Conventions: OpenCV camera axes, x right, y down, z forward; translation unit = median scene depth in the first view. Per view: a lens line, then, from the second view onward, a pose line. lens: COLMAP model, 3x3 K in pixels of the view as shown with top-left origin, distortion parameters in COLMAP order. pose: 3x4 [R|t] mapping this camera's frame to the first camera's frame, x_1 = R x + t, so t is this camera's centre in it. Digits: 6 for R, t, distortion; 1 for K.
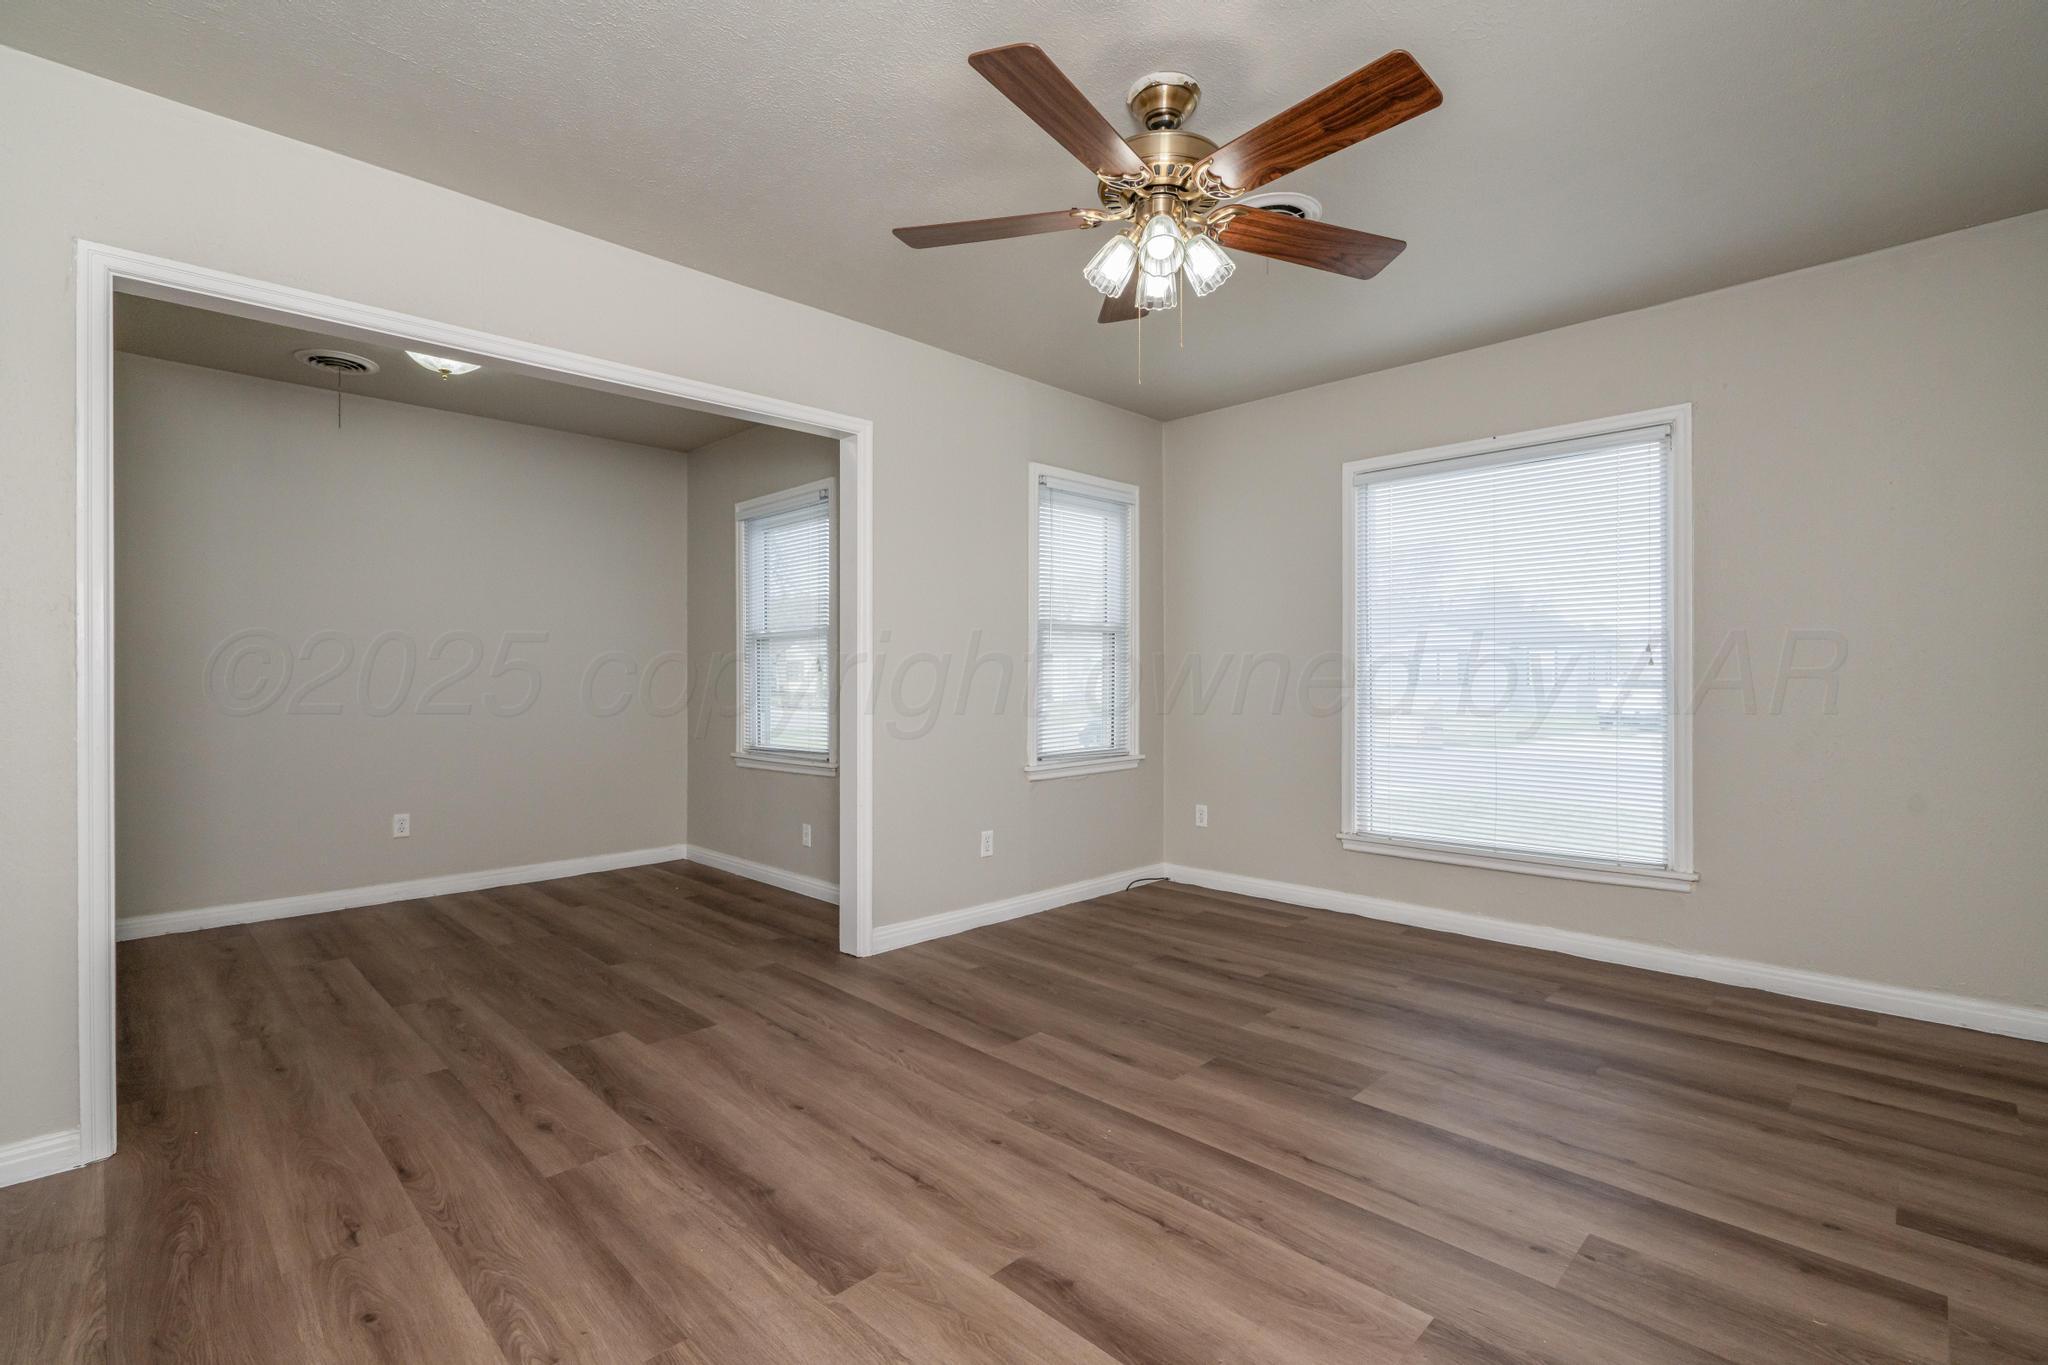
lens RADIAL K [[924.9, 0, 1026.6], [0, 924.9, 680.8], [0, 0, 1]] dist [-0.003634, 0.000754]
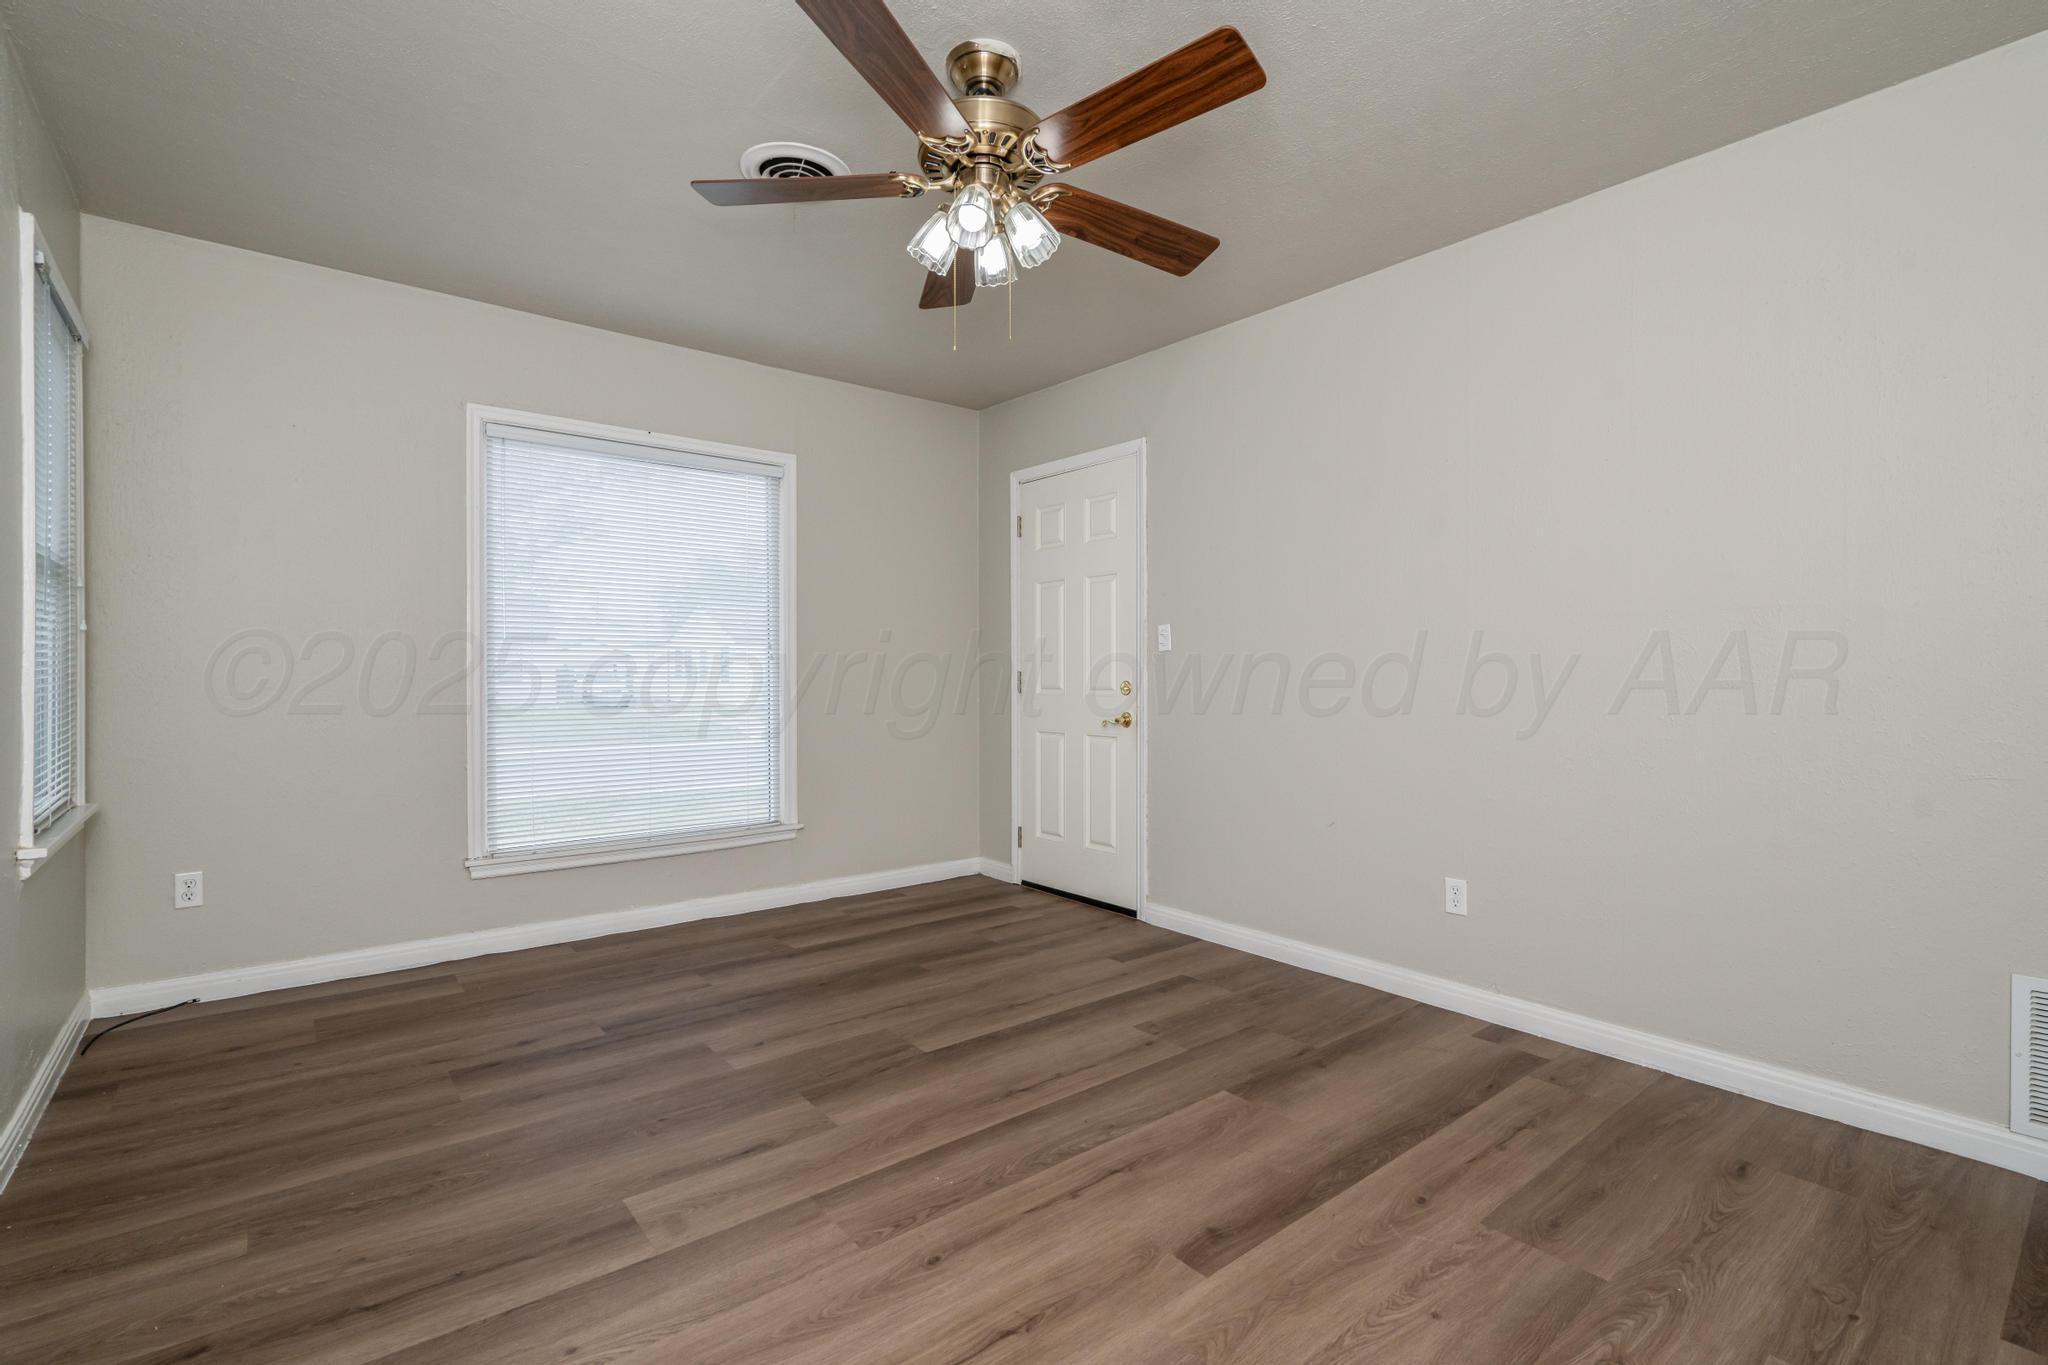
lens RADIAL K [[924.9, 0, 1023.3], [0, 924.9, 678.4], [0, 0, 1]] dist [-0.003634, 0.000754]
pose [[0.110633, -0.003648, 0.993855, -0.731103], [-0.001545, 0.999991, 0.003842, 0.003622], [-0.993860, -0.001961, 0.110626, 0.768685]]
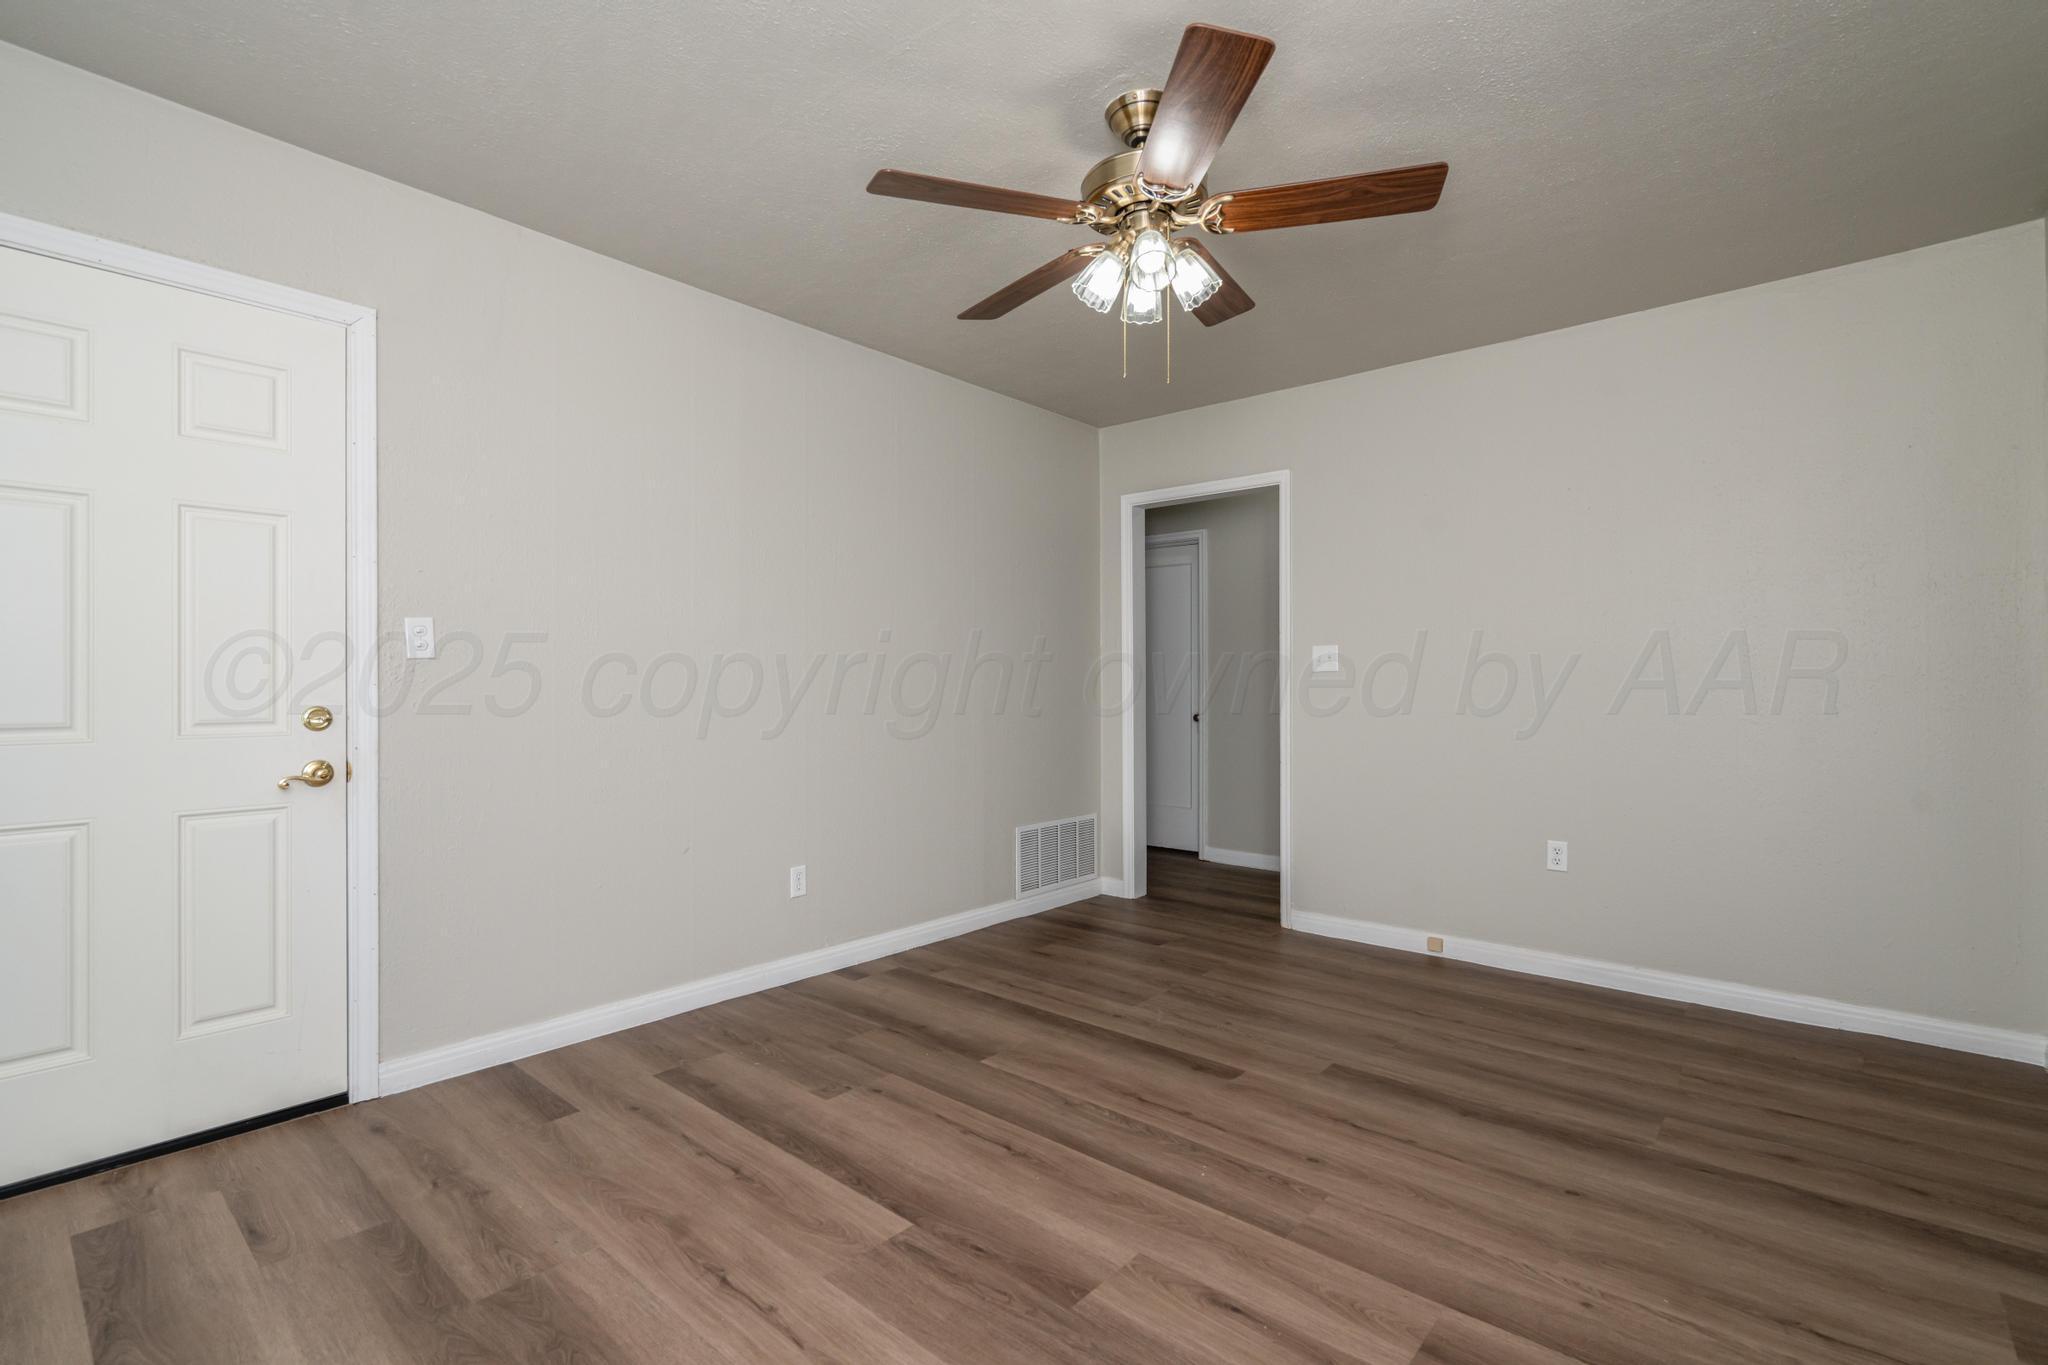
lens RADIAL K [[924.9, 0, 1016.6], [0, 924.9, 681.2], [0, 0, 1]] dist [-0.003634, 0.000754]
pose [[-0.998605, 0.000829, -0.052788, 0.306093], [0.001034, 0.999992, -0.003852, -0.007705], [0.052784, -0.003902, -0.998598, 1.802327]]
